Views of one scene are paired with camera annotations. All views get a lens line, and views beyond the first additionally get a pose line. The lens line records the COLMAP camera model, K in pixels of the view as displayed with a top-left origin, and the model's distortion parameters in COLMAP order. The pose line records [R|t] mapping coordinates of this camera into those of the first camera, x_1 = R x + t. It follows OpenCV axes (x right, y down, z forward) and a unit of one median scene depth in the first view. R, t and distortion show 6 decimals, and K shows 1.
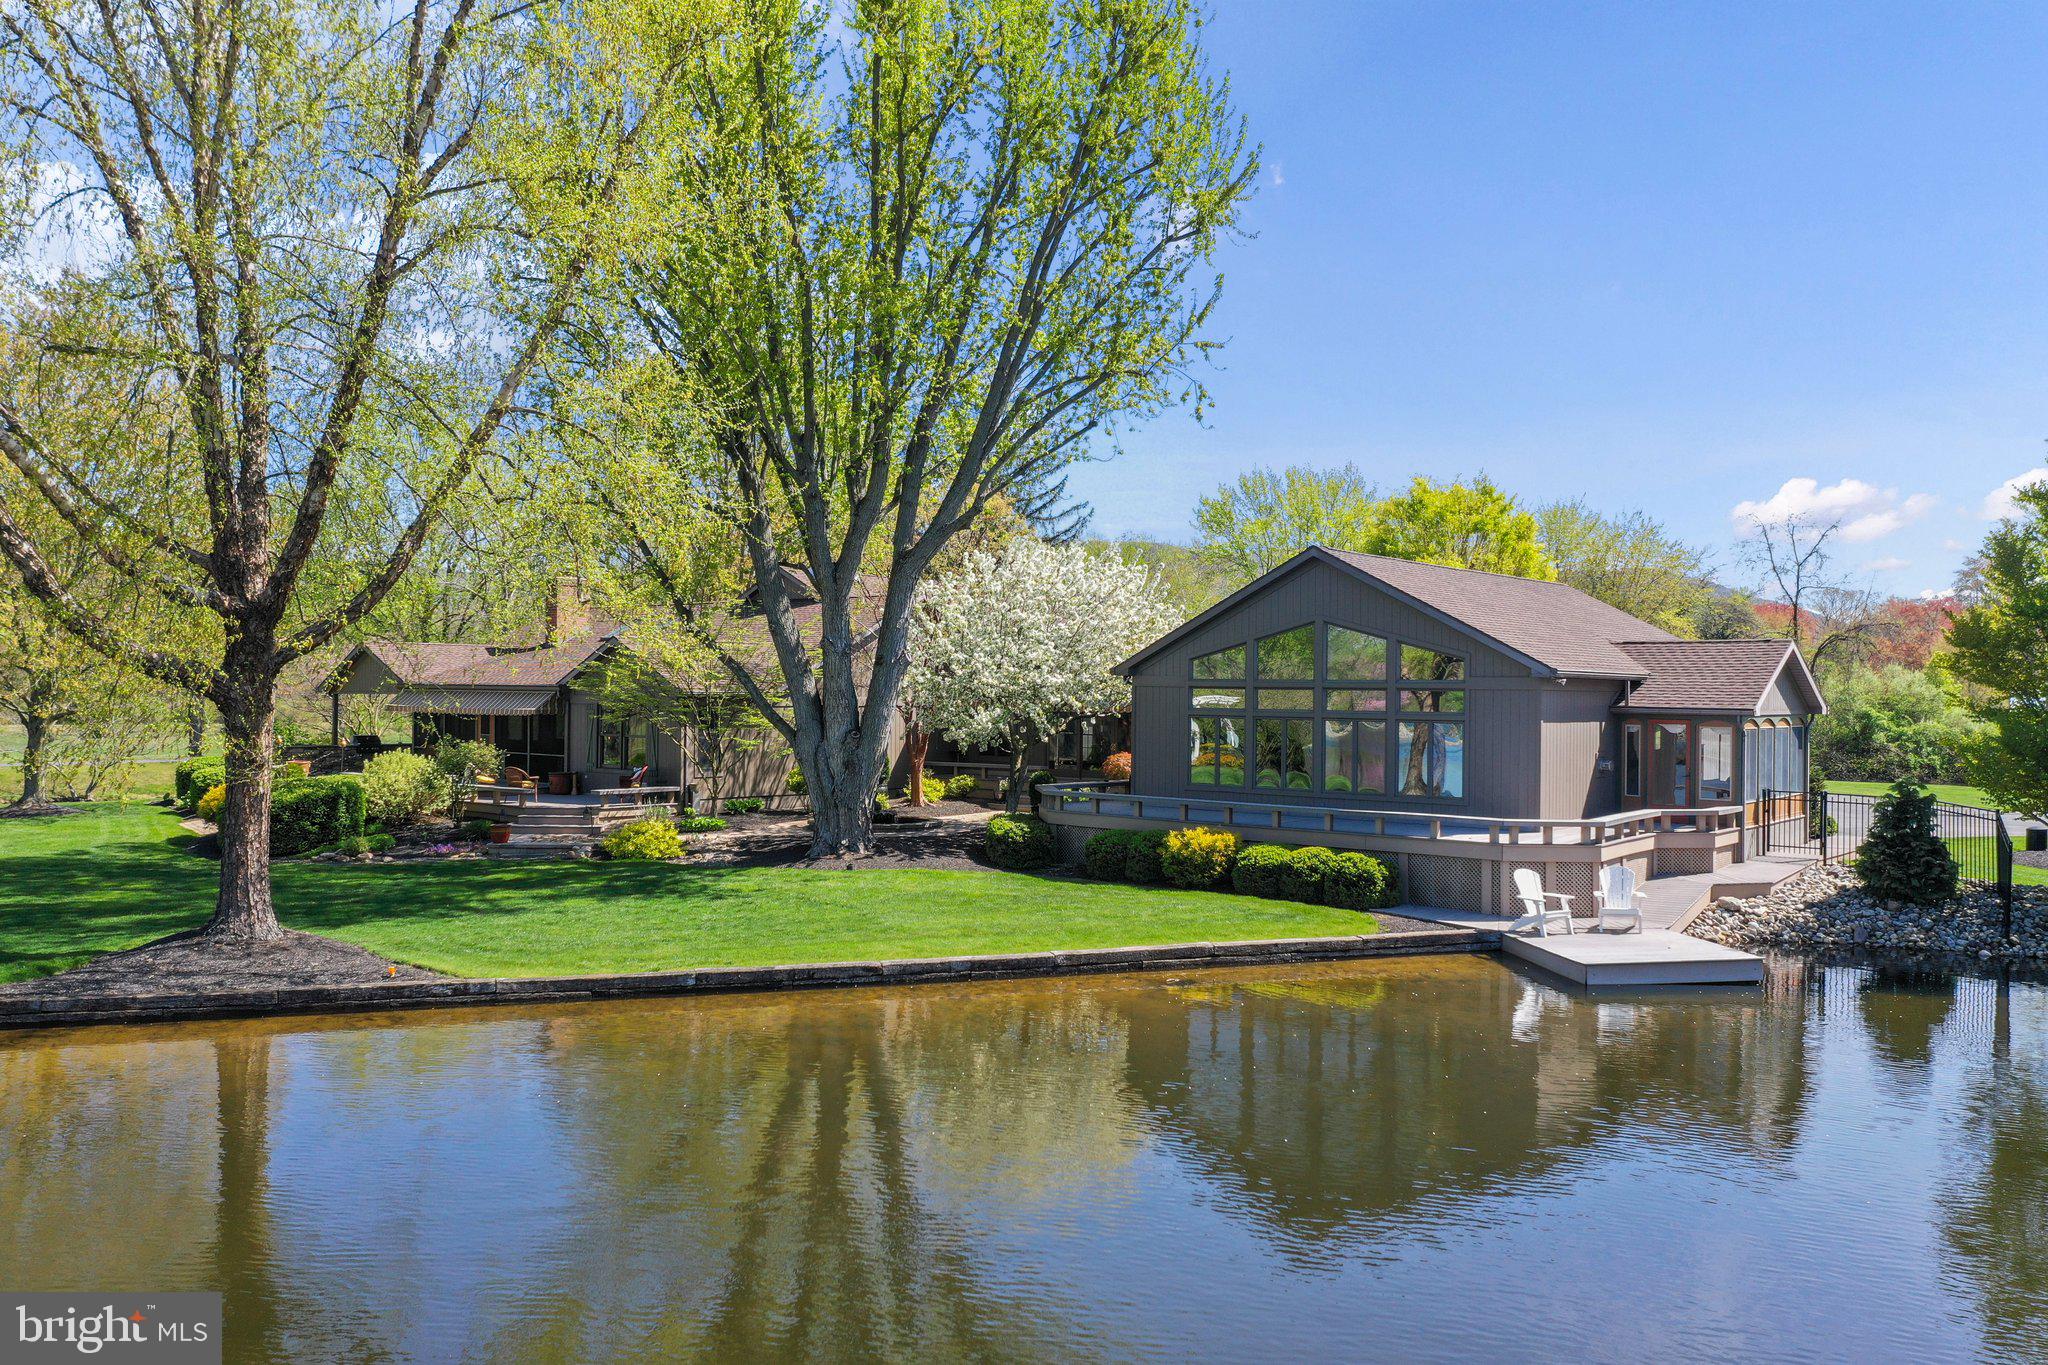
lens RADIAL K [[1624.1, 0, 1024.0], [0, 1624.1, 682.5], [0, 0, 1]] dist [-0.016625, 0.004195]
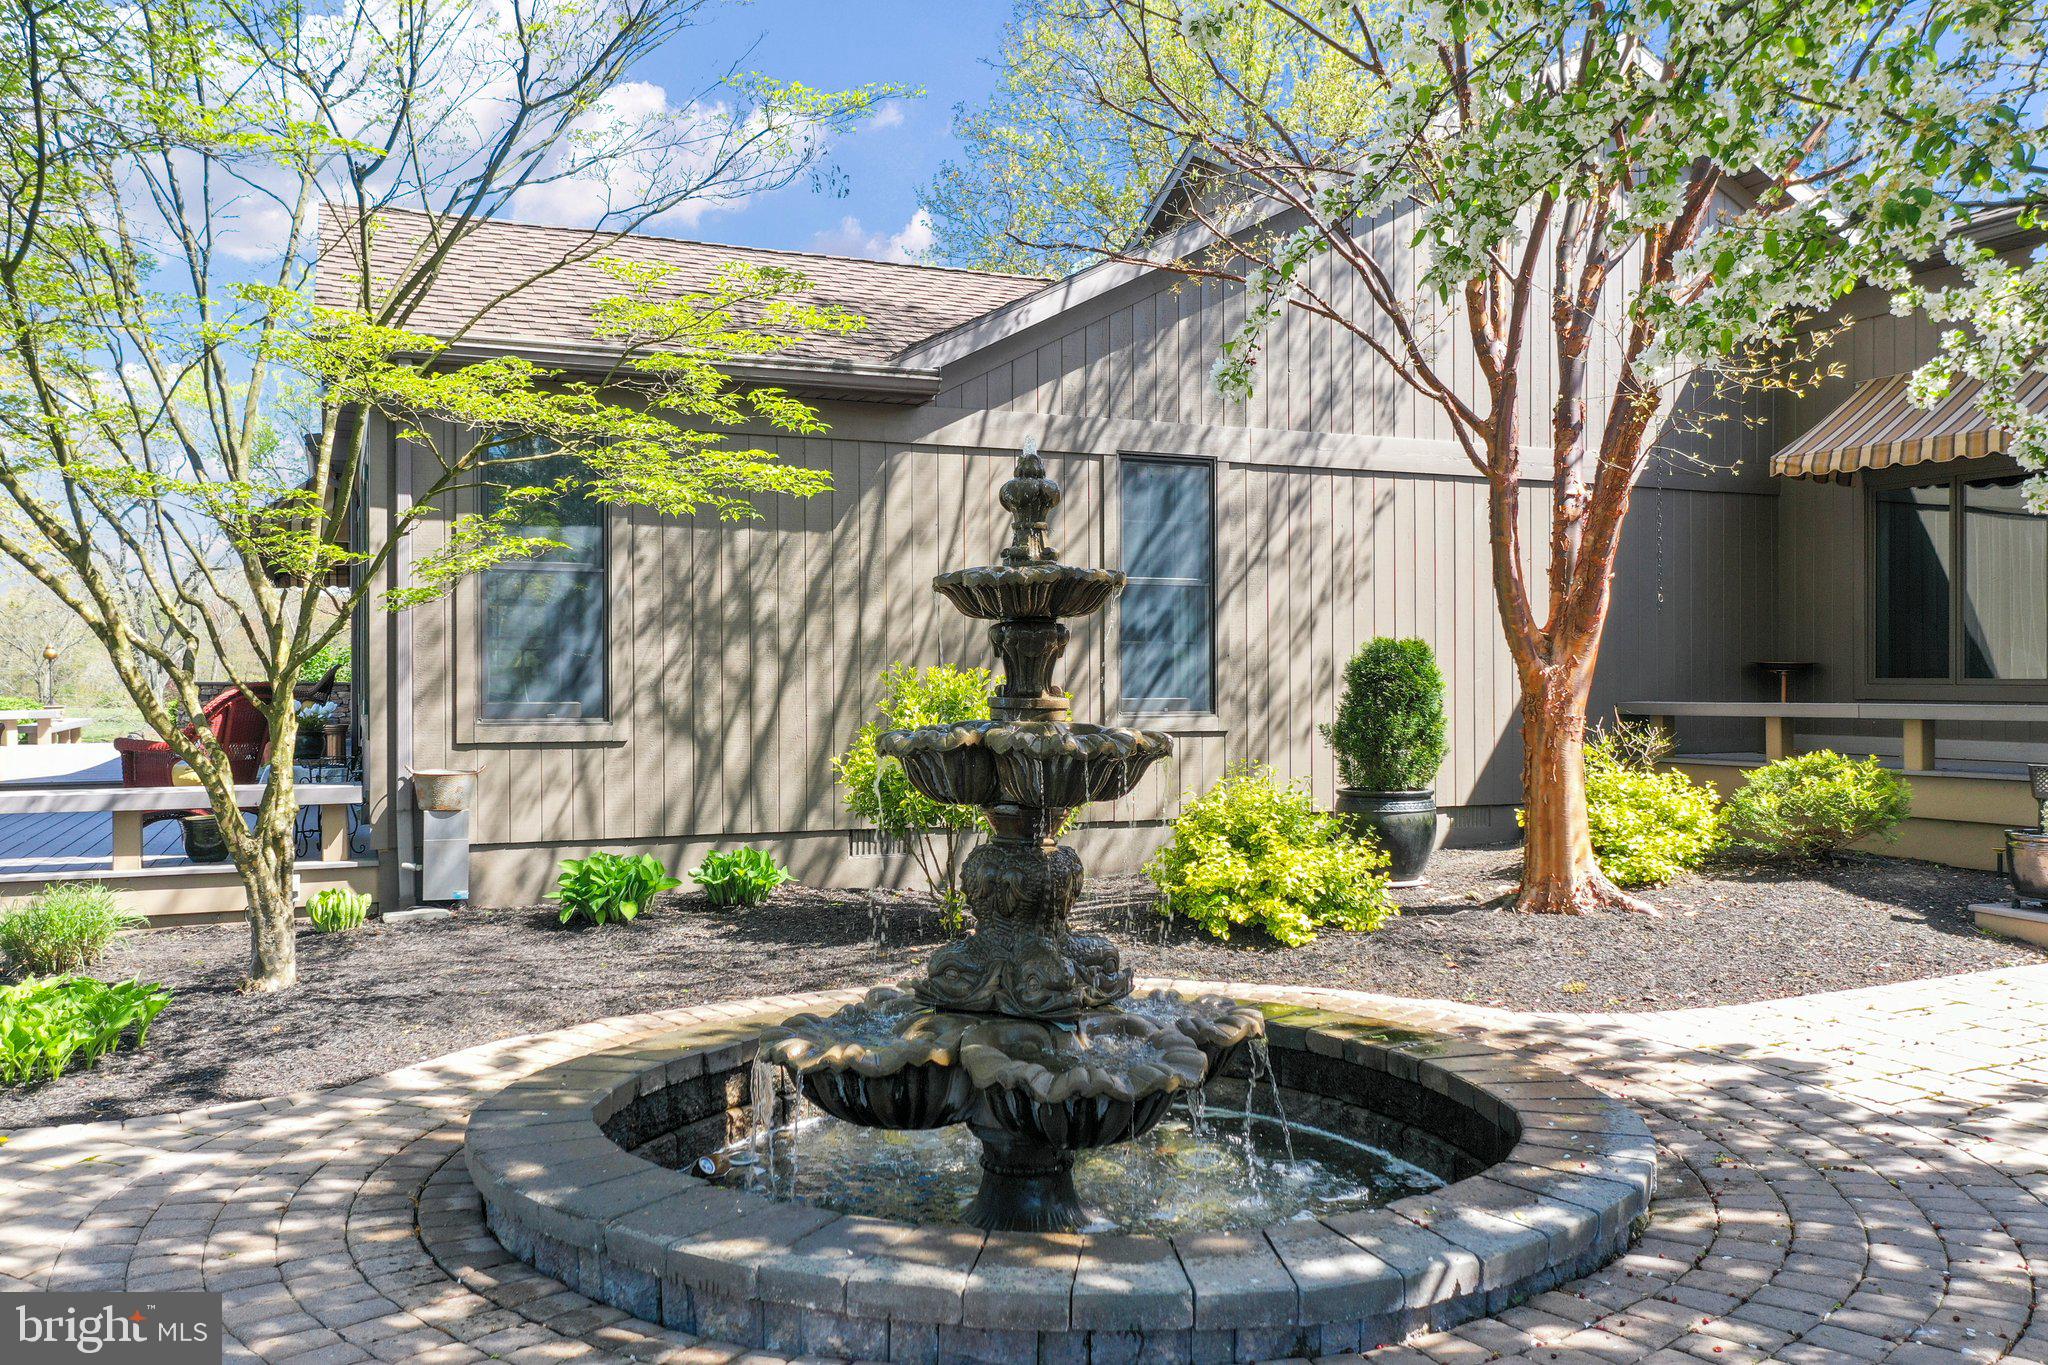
lens RADIAL K [[1624.1, 0, 1024.0], [0, 1624.1, 682.5], [0, 0, 1]] dist [-0.016625, 0.004195]
pose [[0.874254, -0.011011, -0.485344, -0.025564], [0.012645, 0.999920, 0.000092, 0.047397], [0.485304, -0.006217, 0.874323, 0.783739]]
